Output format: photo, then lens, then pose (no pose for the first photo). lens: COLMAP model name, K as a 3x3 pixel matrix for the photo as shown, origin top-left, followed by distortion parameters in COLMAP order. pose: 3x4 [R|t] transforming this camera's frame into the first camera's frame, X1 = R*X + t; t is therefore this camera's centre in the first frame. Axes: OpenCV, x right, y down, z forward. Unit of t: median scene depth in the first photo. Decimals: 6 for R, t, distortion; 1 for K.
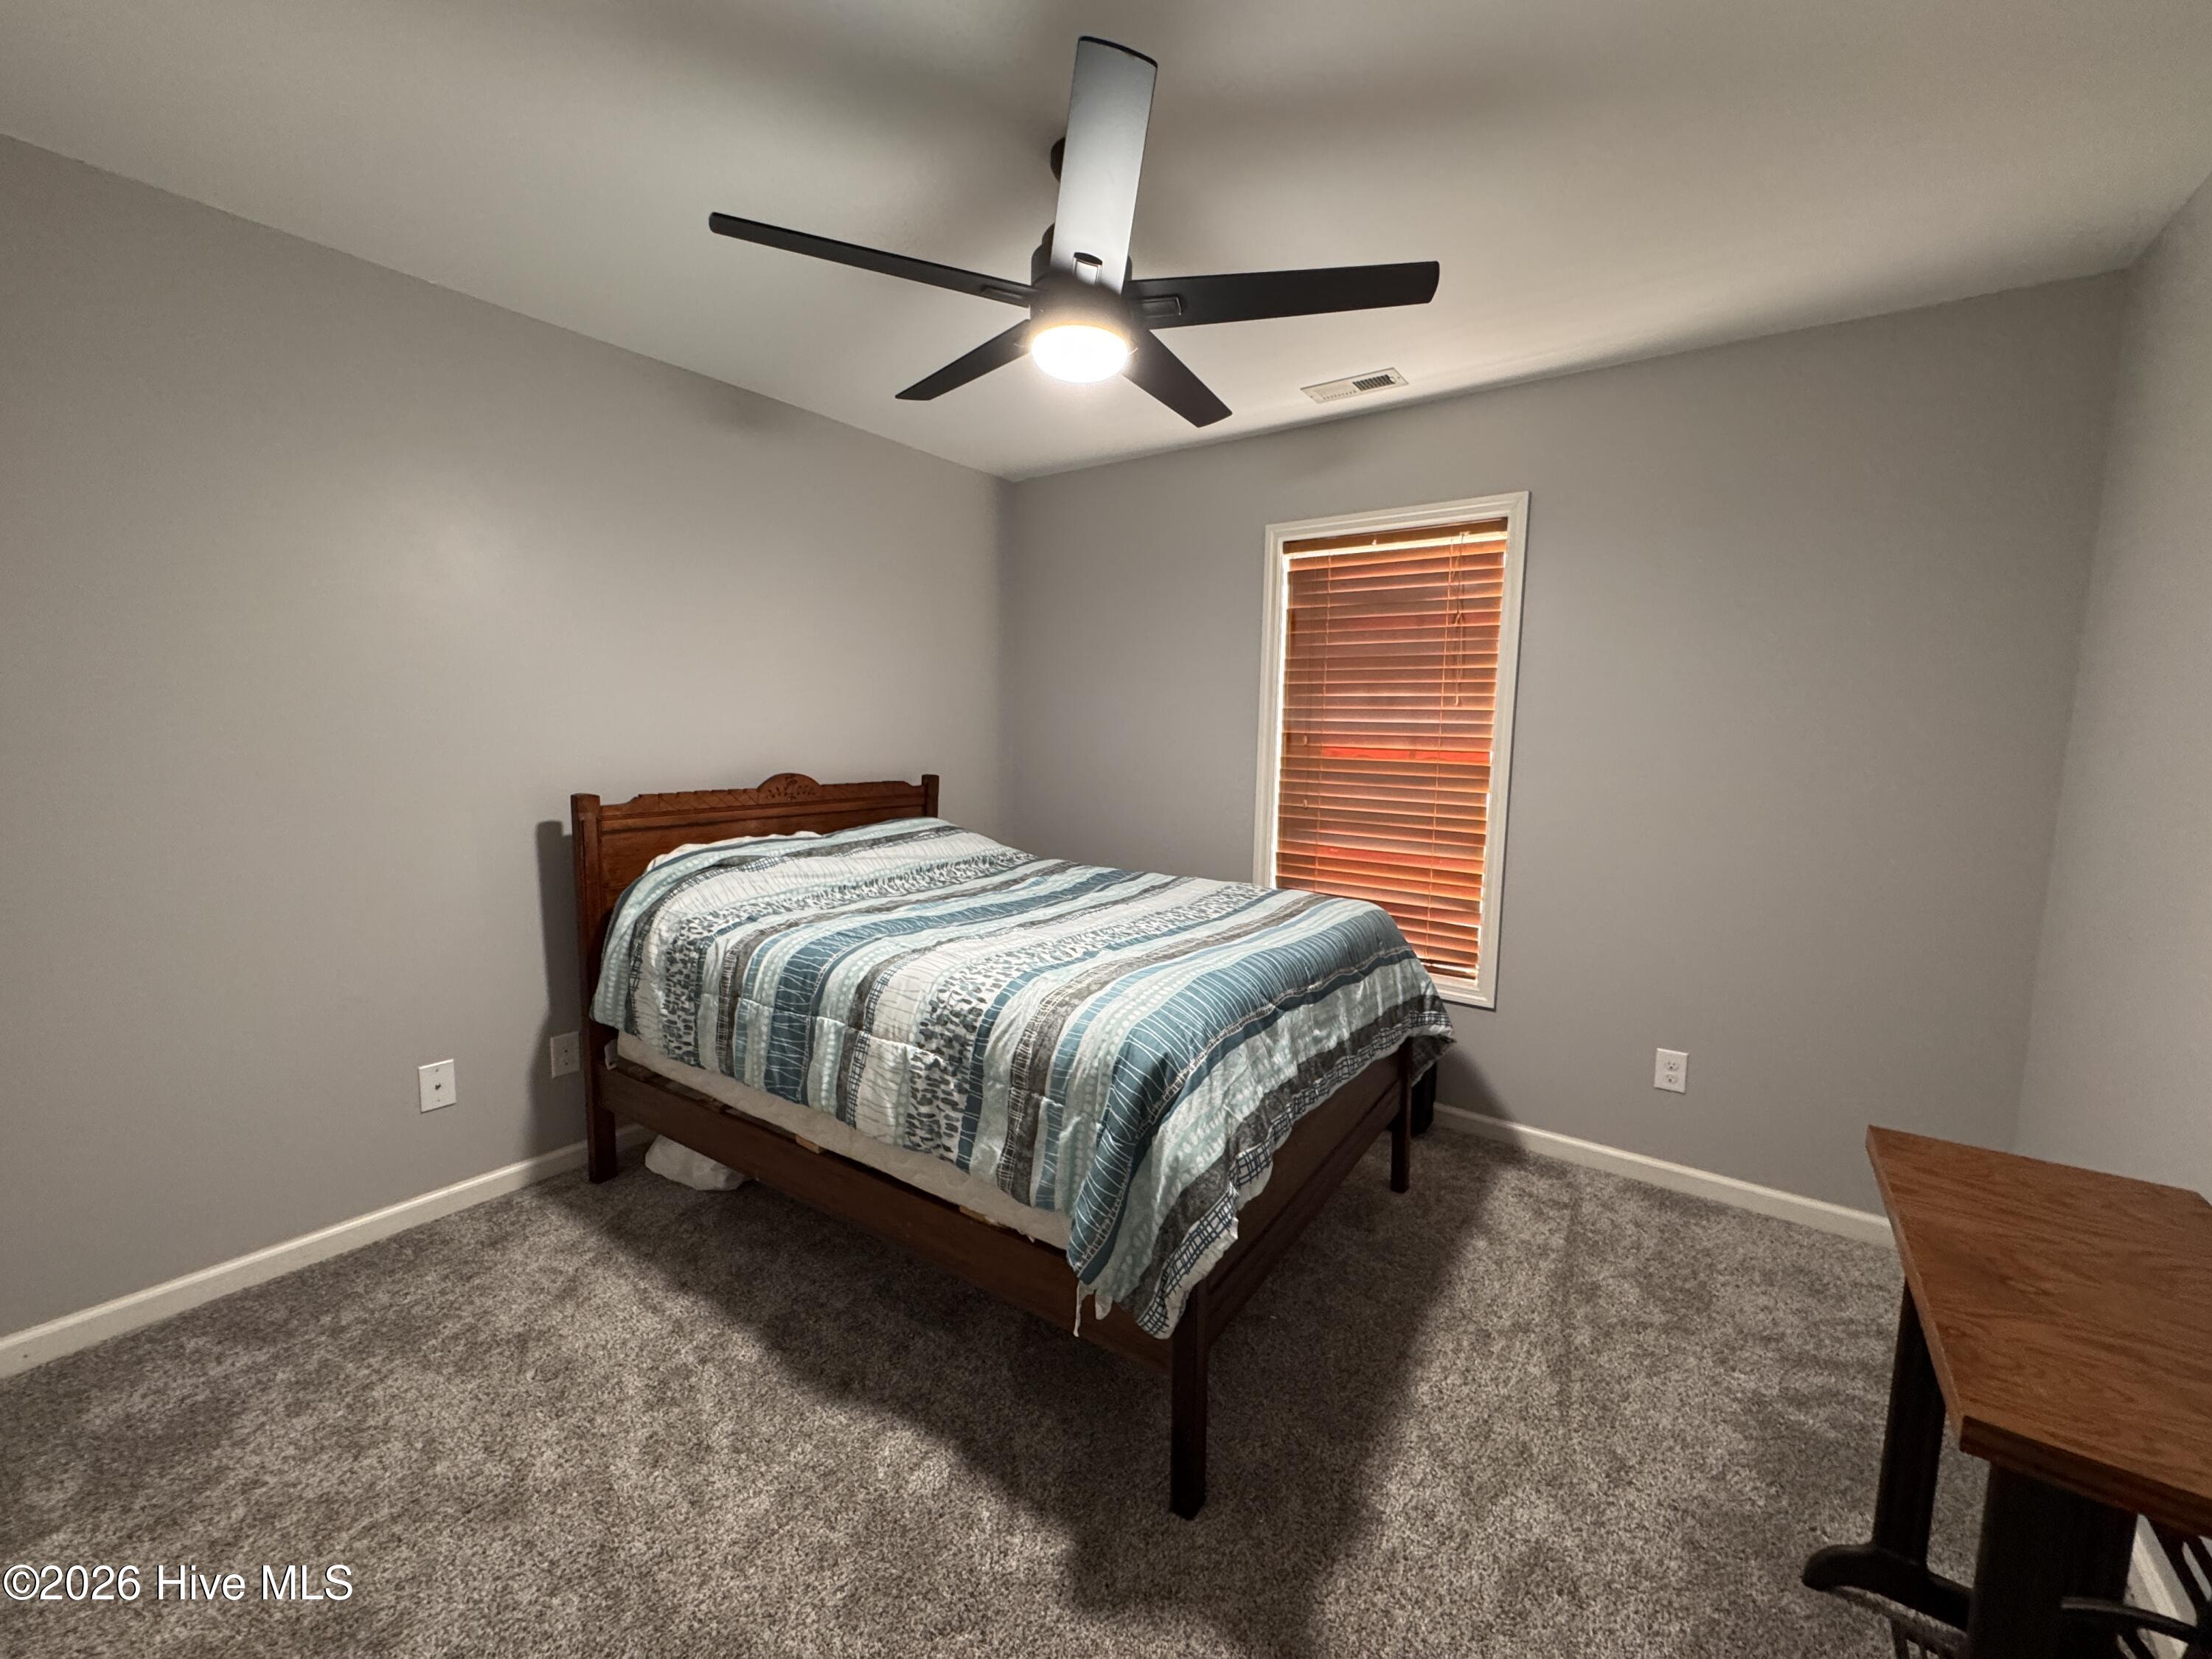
lens RADIAL K [[886.6, 0, 1108.3], [0, 886.6, 824.0], [0, 0, 1]] dist [-0.003056, 0.001966]
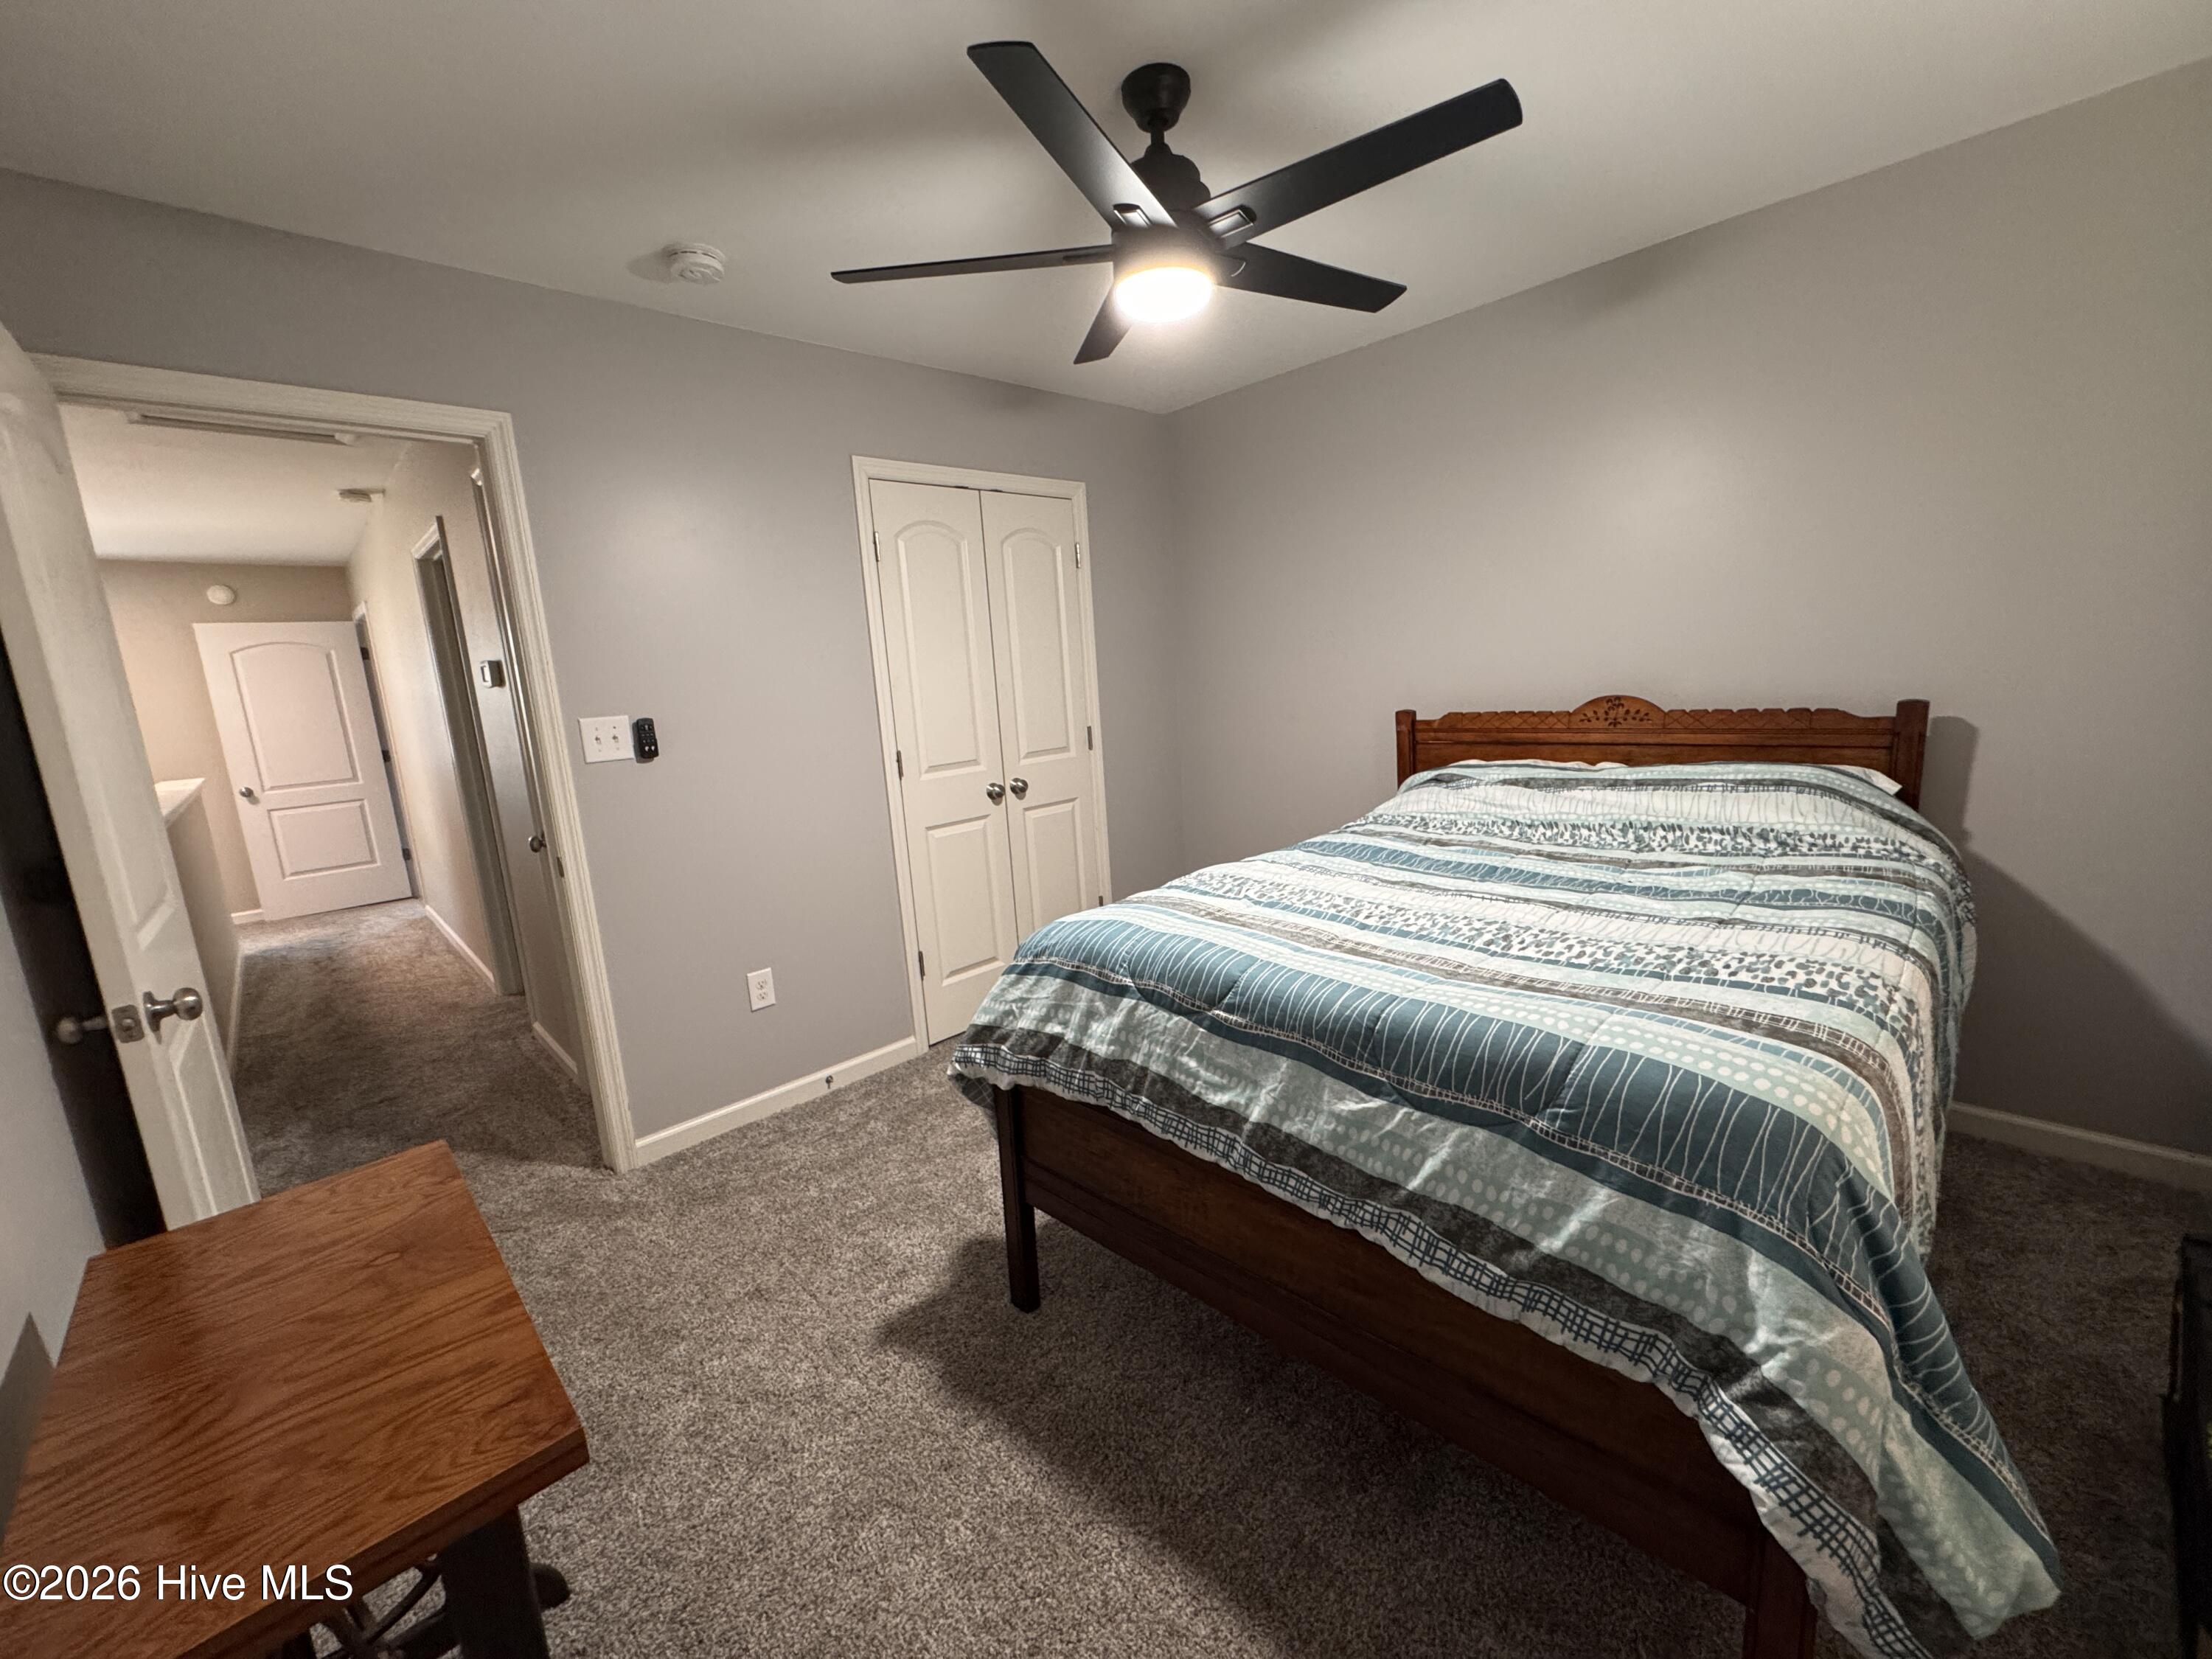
lens RADIAL K [[886.6, 0, 1108.3], [0, 886.6, 824.0], [0, 0, 1]] dist [-0.003056, 0.001966]
pose [[-0.183673, 0.164871, -0.969062, 0.728460], [-0.044414, 0.983435, 0.175734, -0.076372], [0.981984, 0.075317, -0.173308, 0.794734]]
